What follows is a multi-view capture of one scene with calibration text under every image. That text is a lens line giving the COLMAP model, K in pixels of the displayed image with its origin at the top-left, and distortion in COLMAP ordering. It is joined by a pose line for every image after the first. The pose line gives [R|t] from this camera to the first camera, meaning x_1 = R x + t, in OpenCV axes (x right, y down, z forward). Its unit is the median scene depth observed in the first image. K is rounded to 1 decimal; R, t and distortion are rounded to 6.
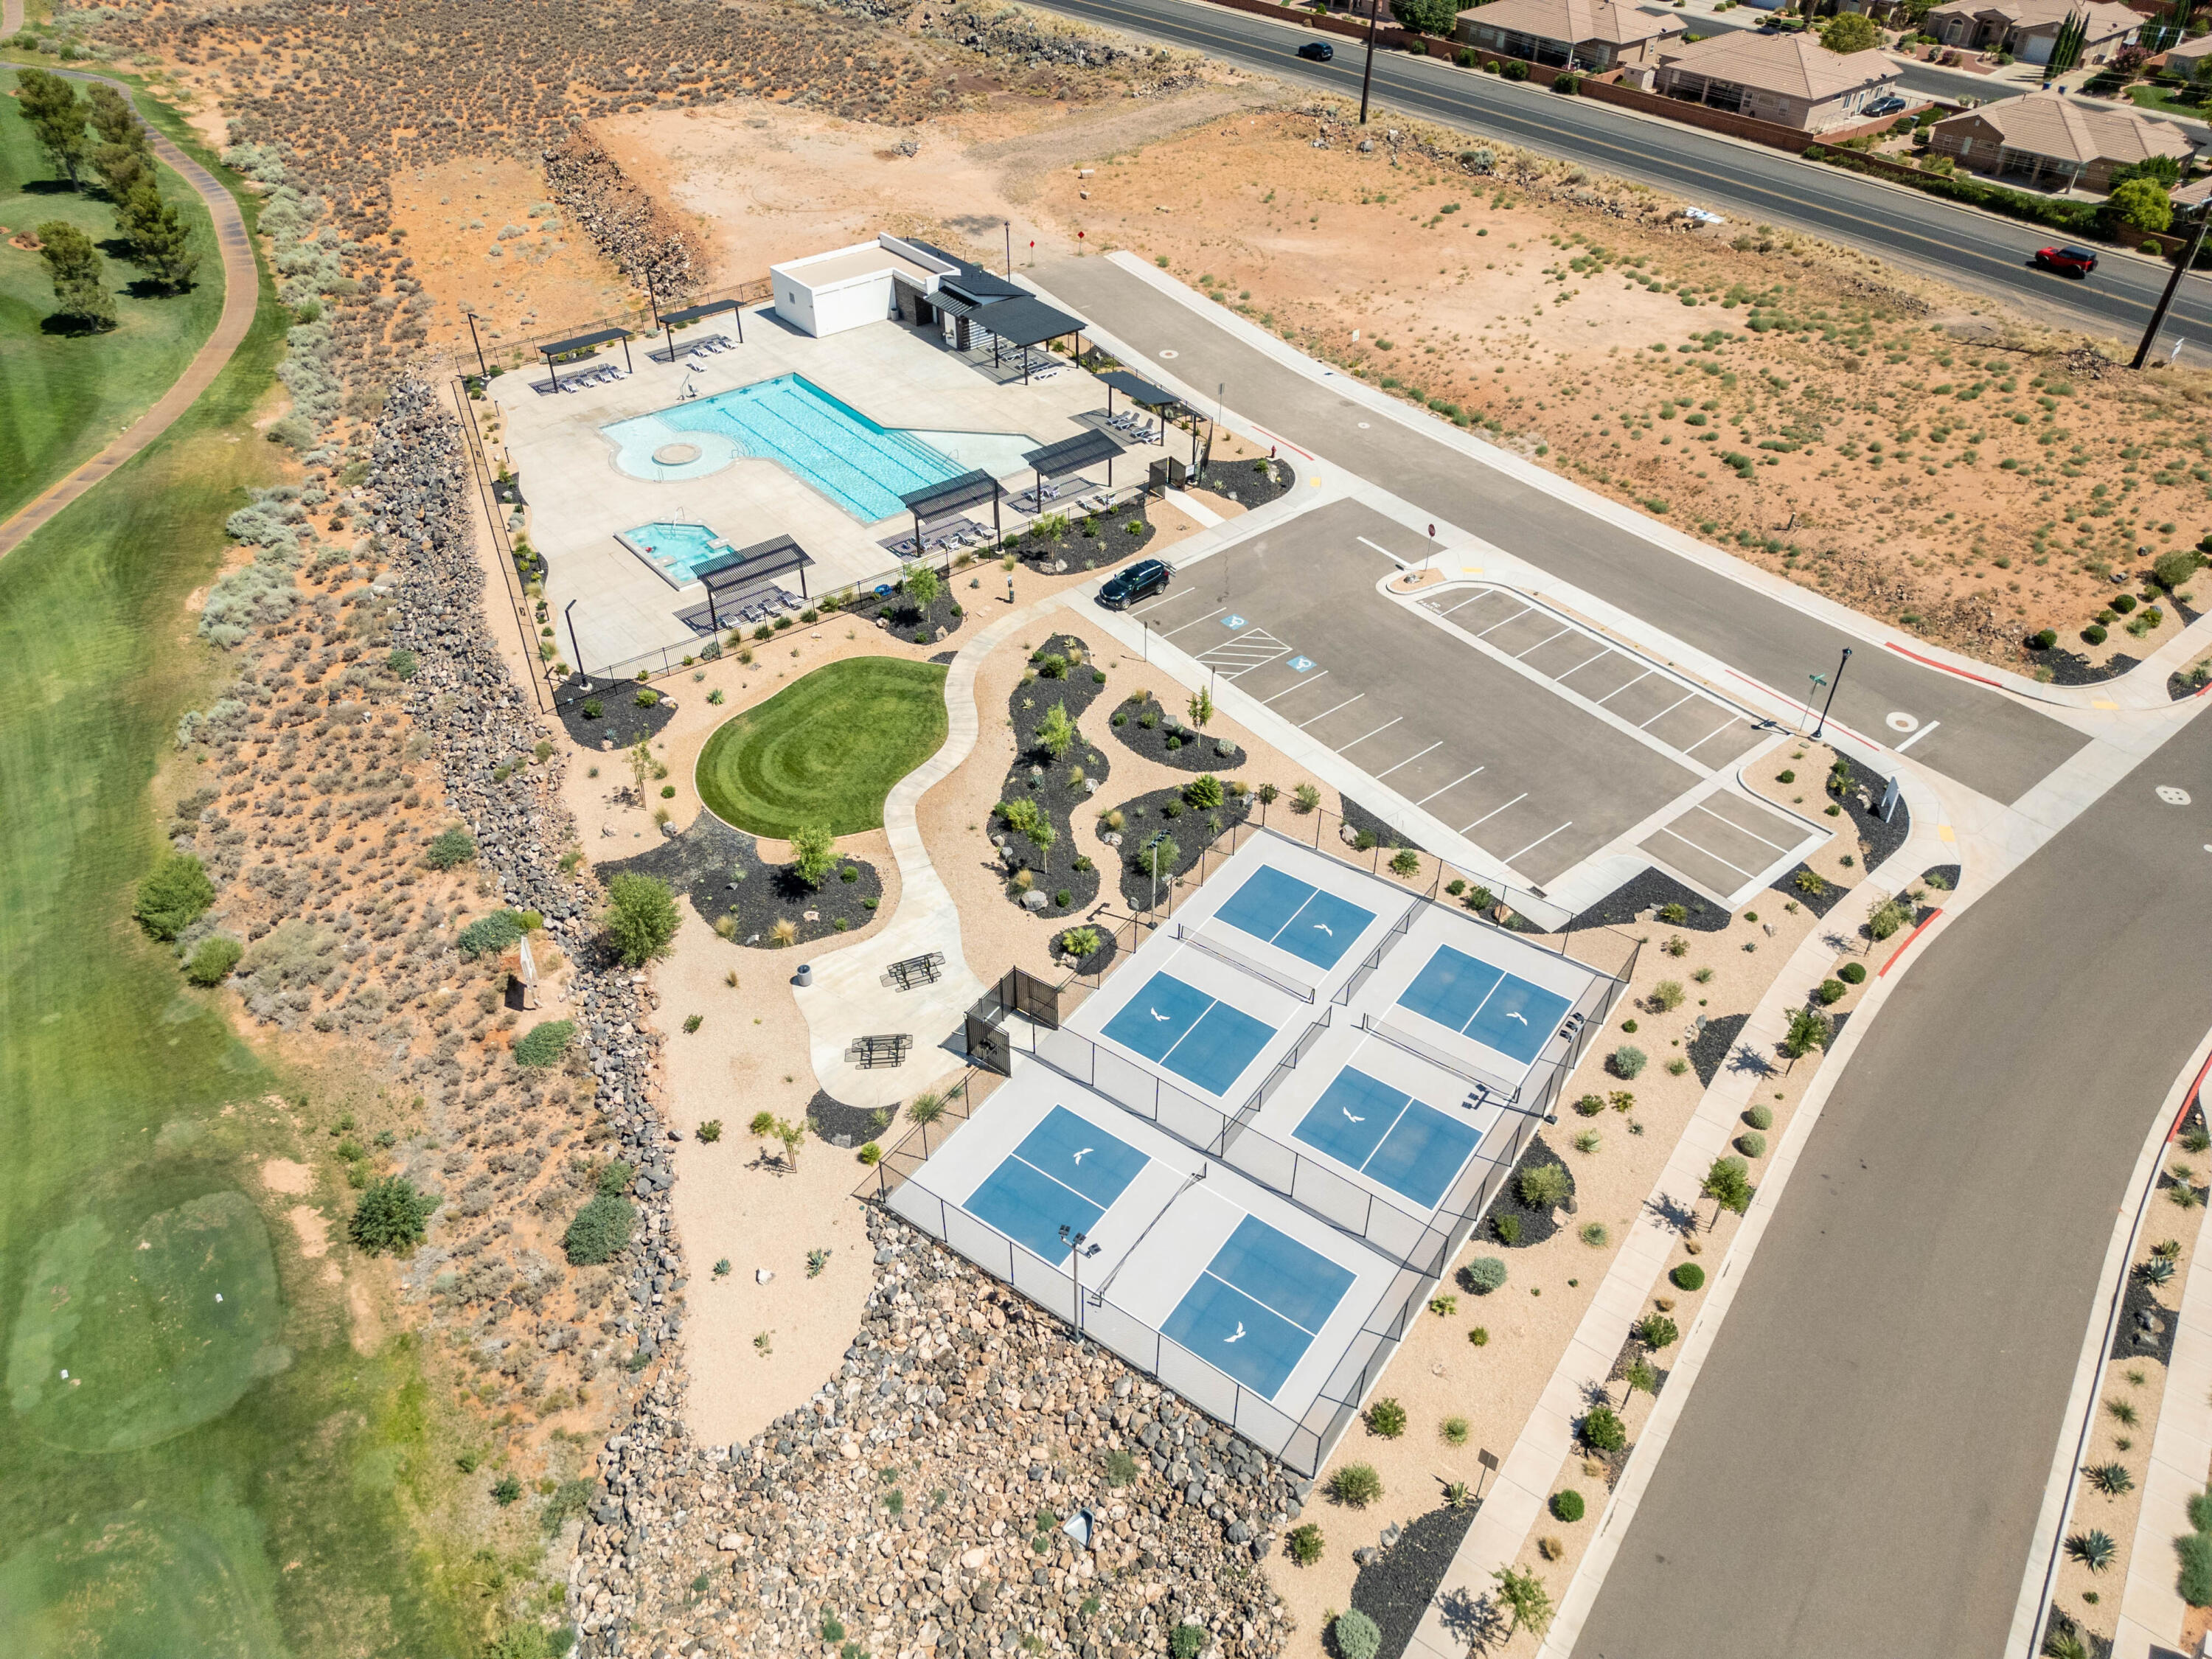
lens RADIAL K [[1558.3, 0, 1109.2], [0, 1558.3, 833.1], [0, 0, 1]] dist [0.060679, -0.052807]
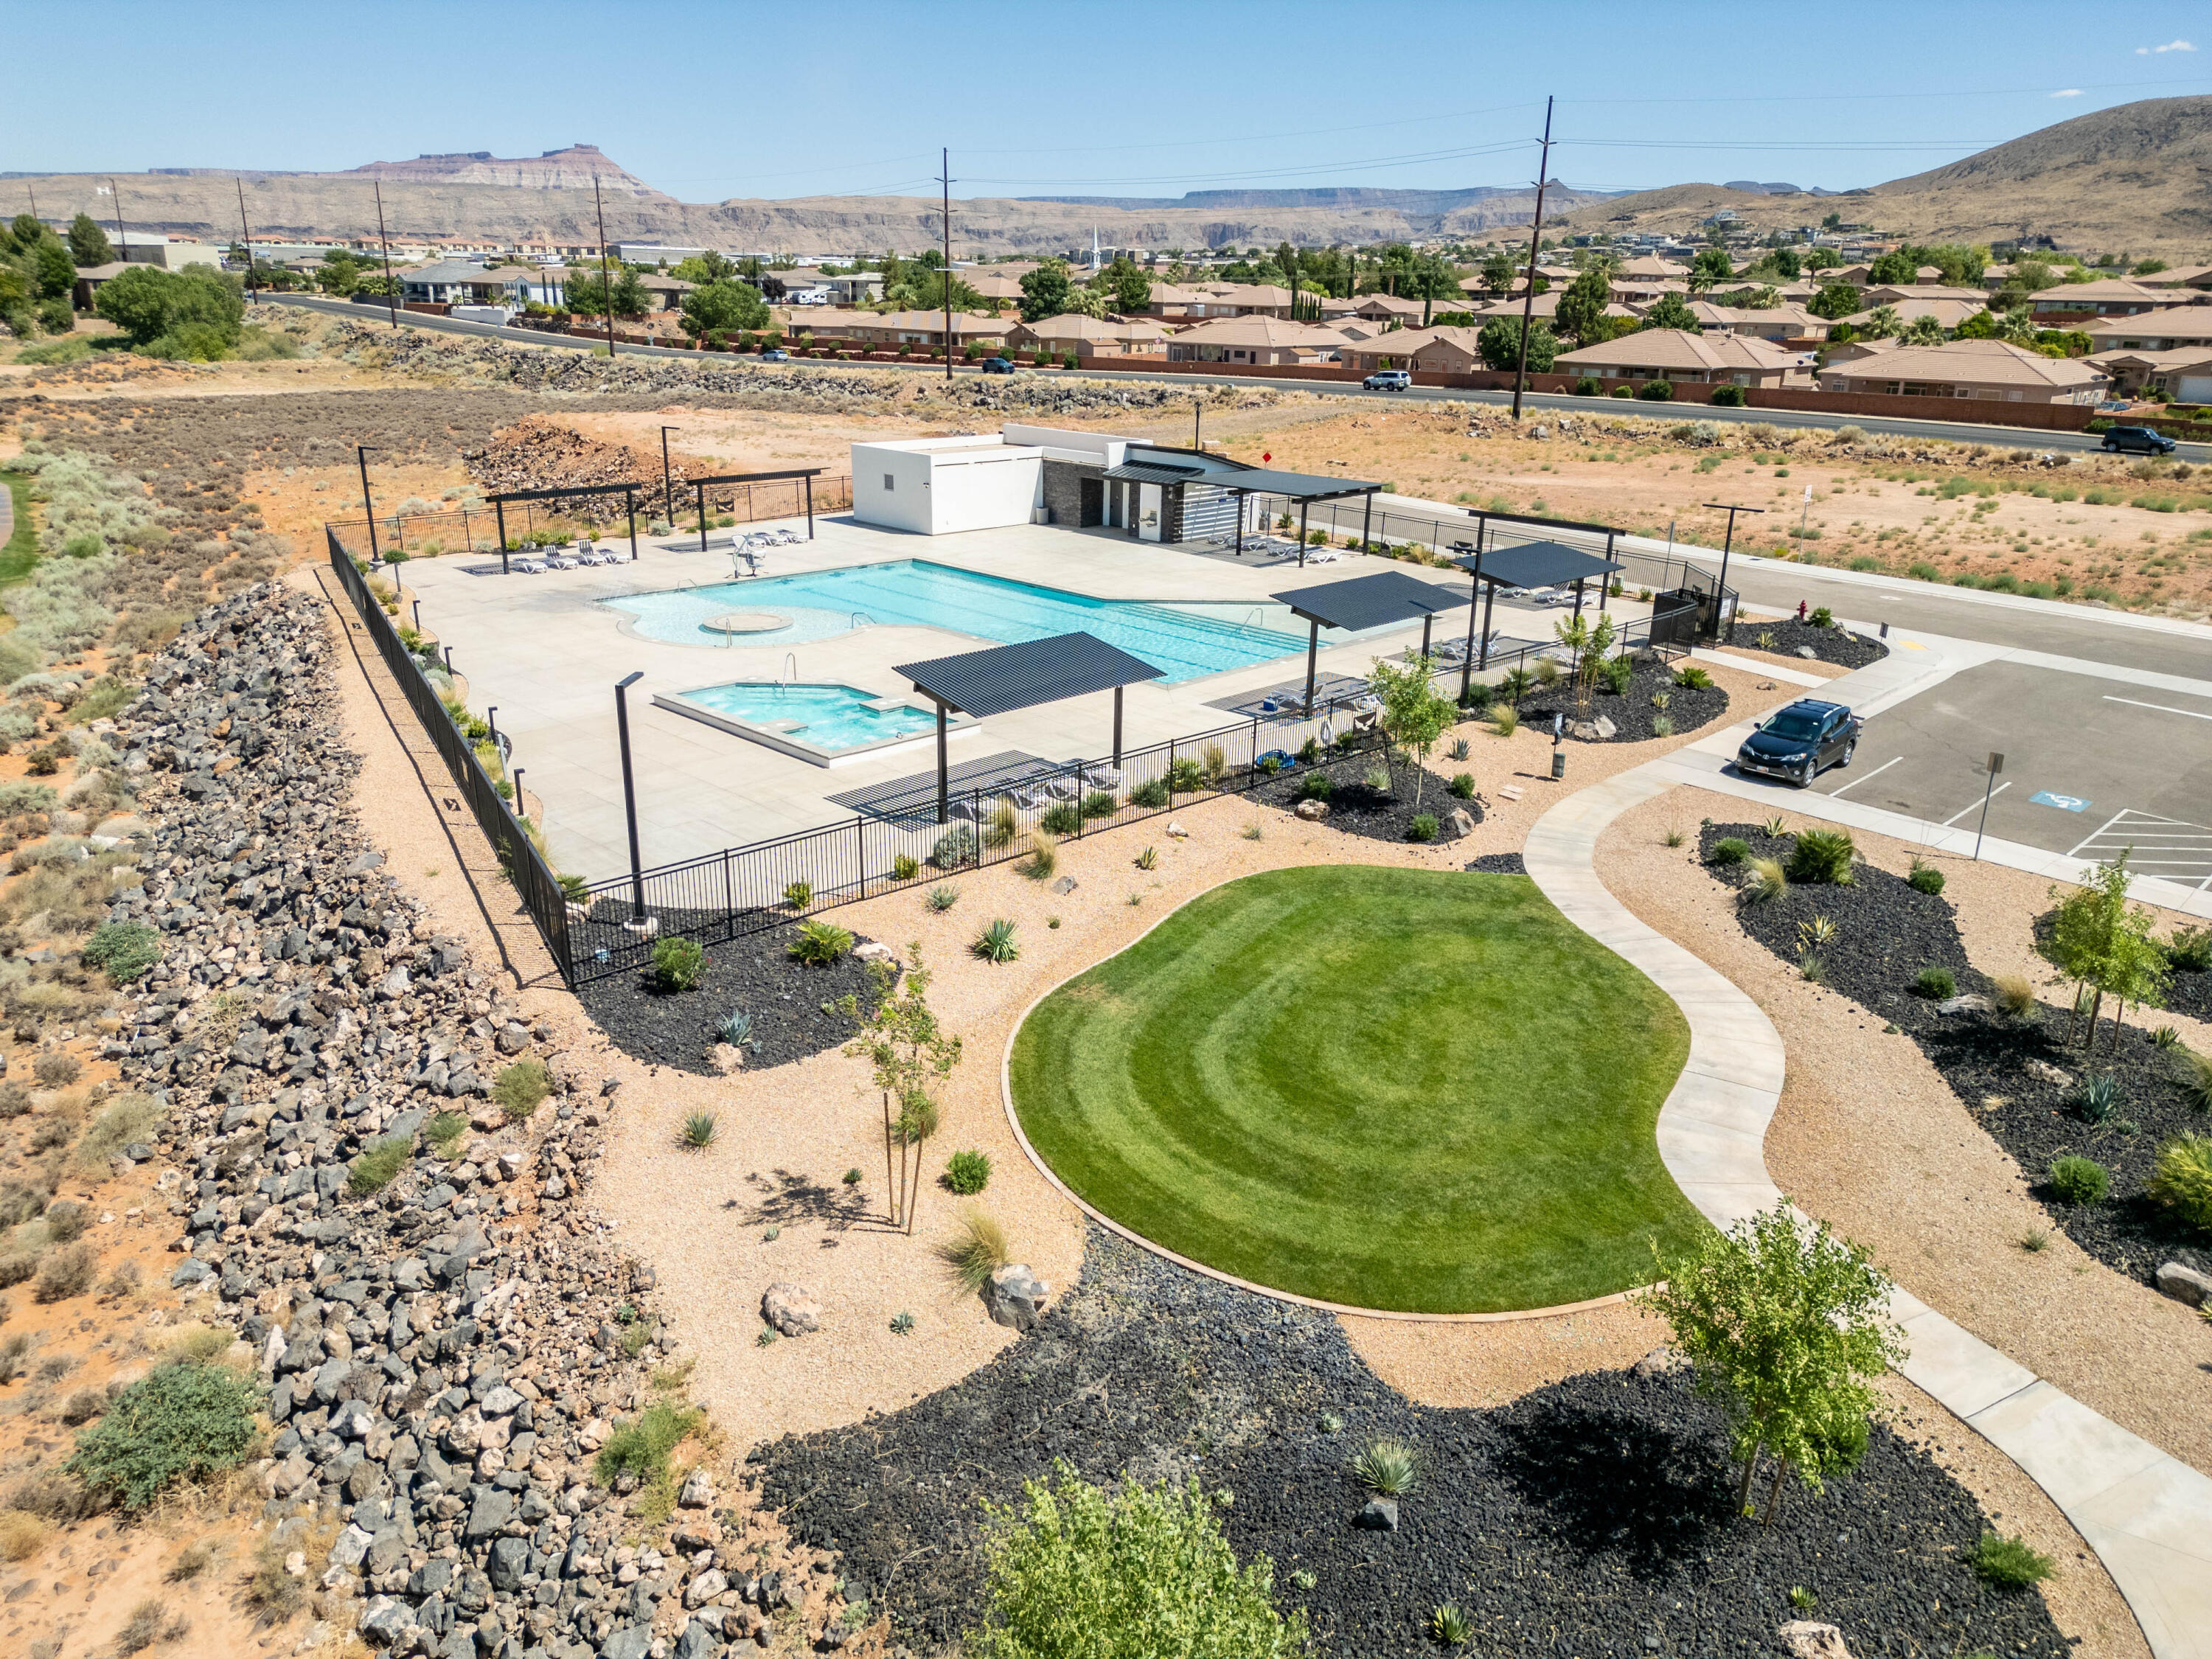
lens RADIAL K [[1558.3, 0, 1109.2], [0, 1558.3, 833.1], [0, 0, 1]] dist [0.060679, -0.052807]
pose [[0.994382, -0.021255, 0.103693, -0.294829], [0.054735, 0.941742, -0.331853, 0.013399], [-0.090598, 0.335665, 0.937615, 0.723085]]
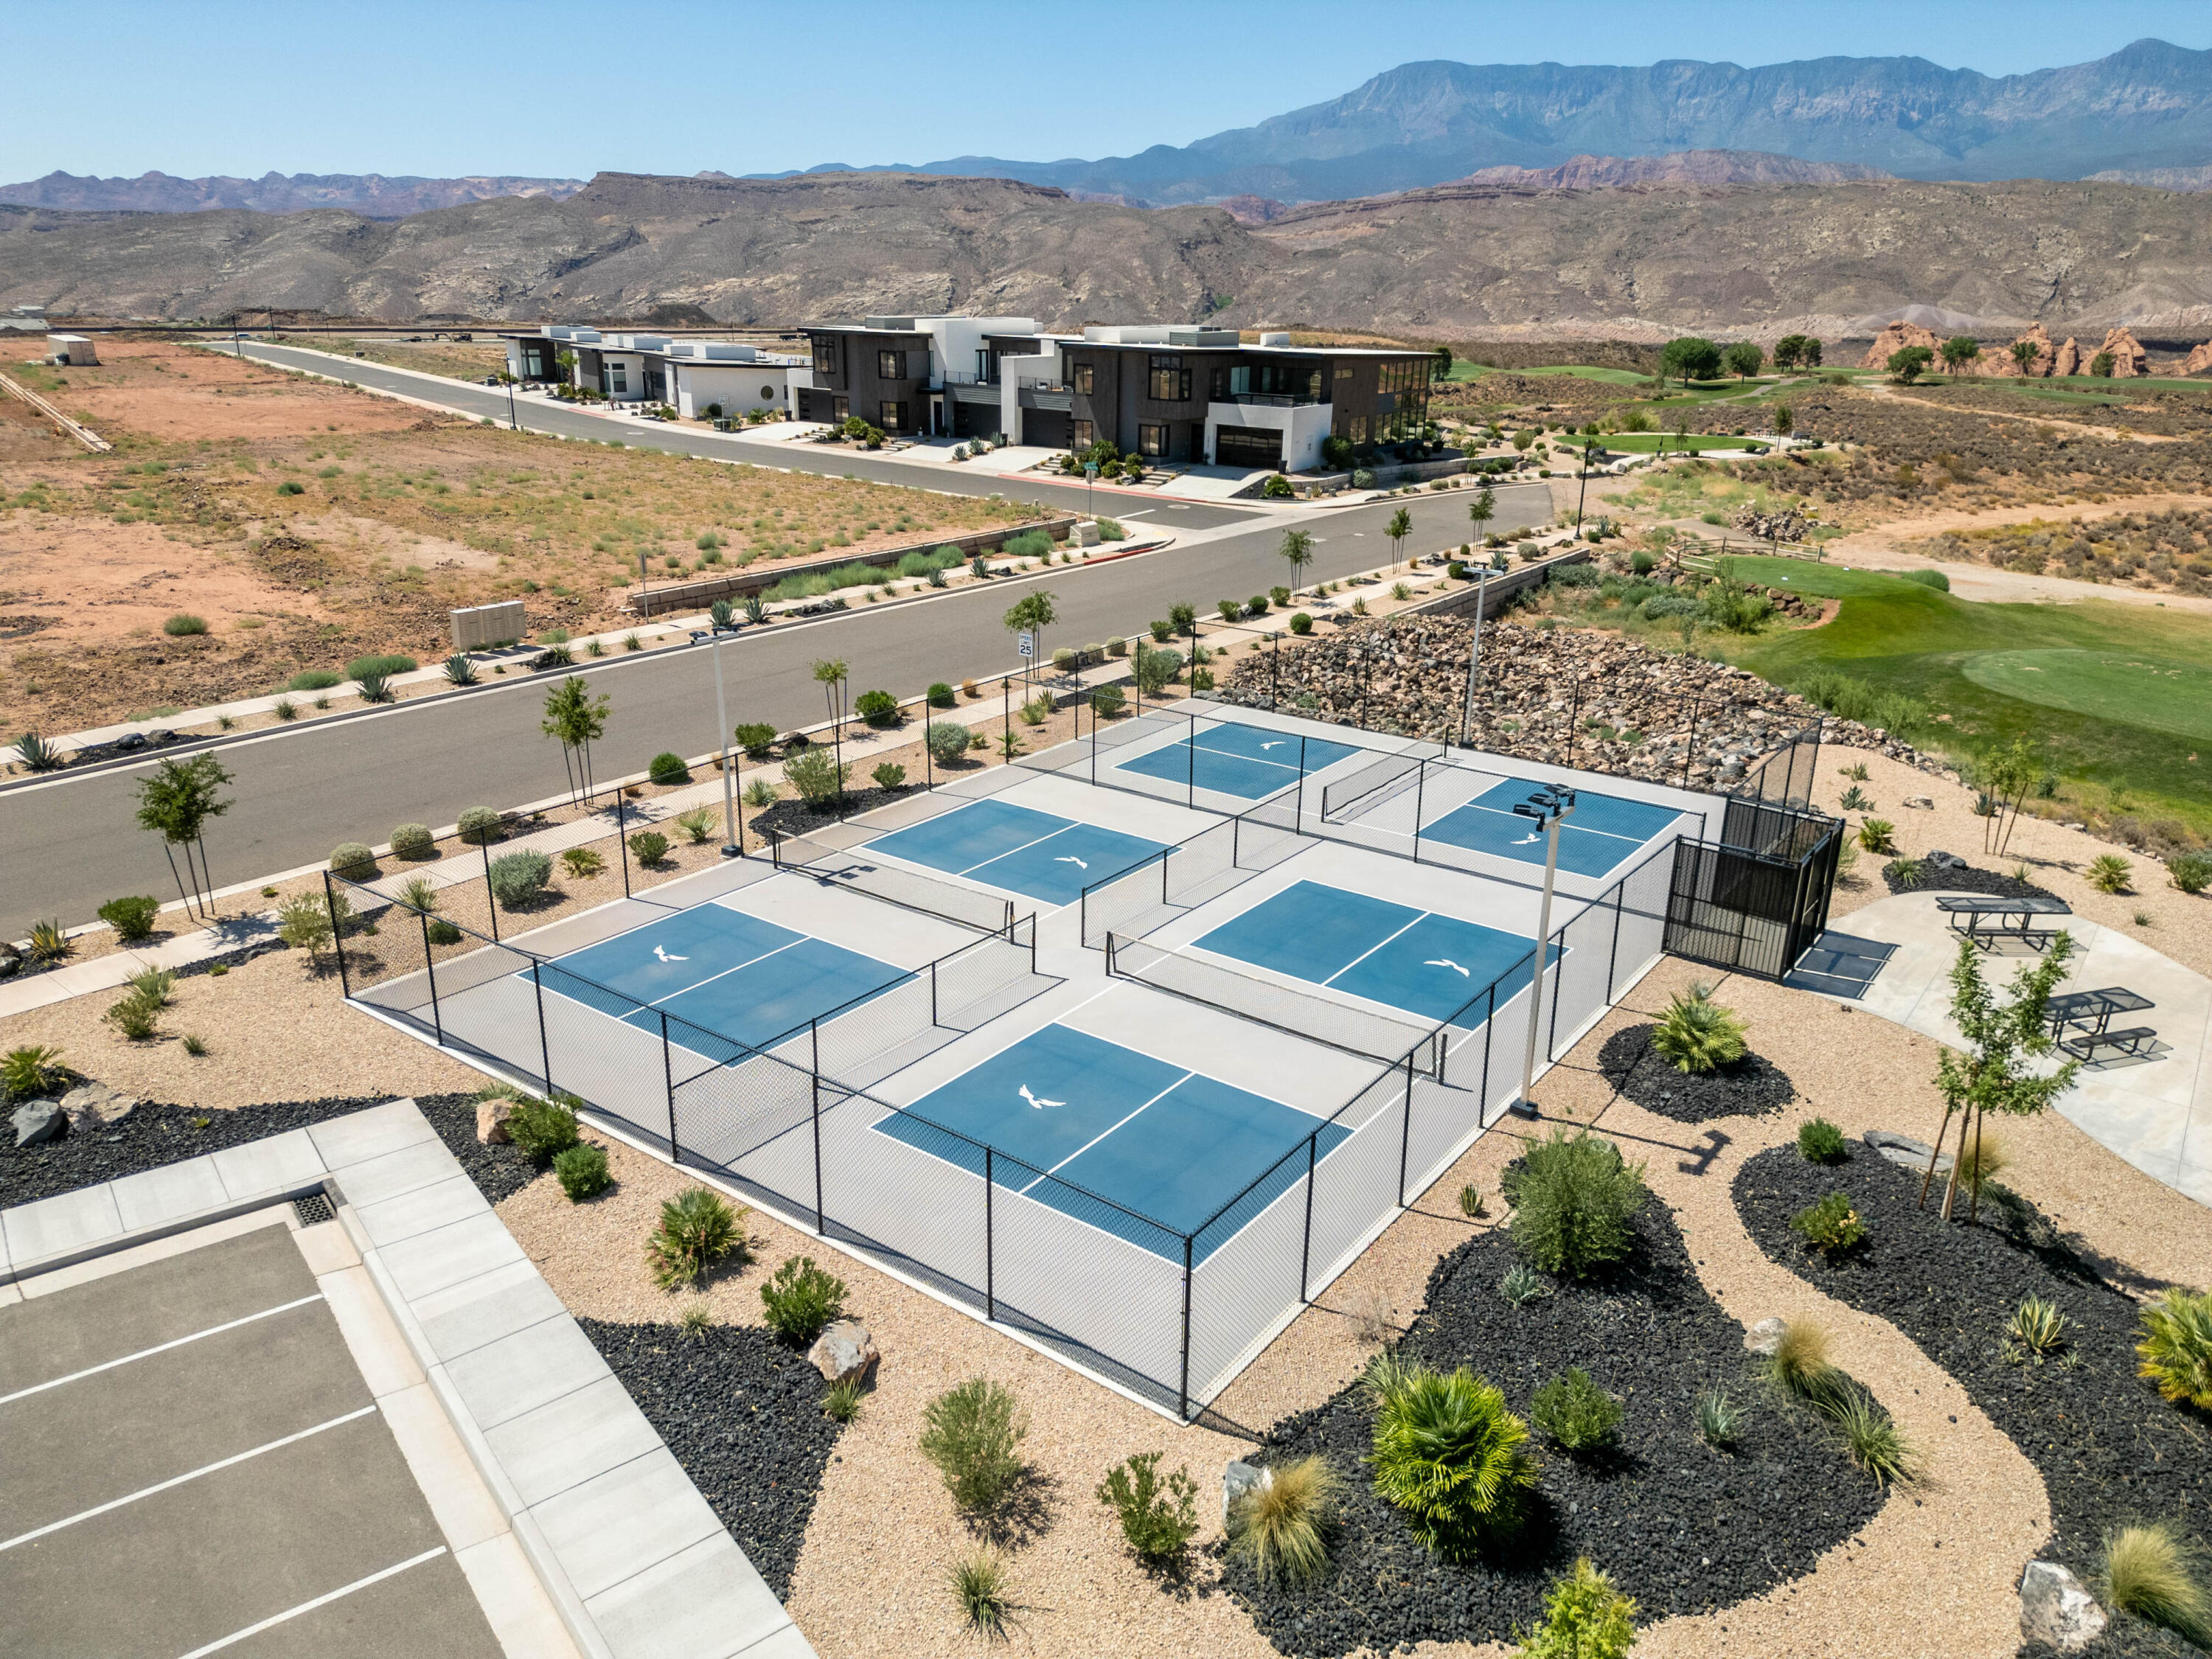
lens RADIAL K [[1563.9, 0, 1106.0], [0, 1563.9, 829.5], [0, 0, 1]] dist [0.068413, -0.067780]
pose [[-0.999398, -0.027690, 0.020900, 0.110533], [0.003656, 0.515033, 0.857163, -0.262549], [-0.034499, 0.856723, -0.514622, 1.069670]]
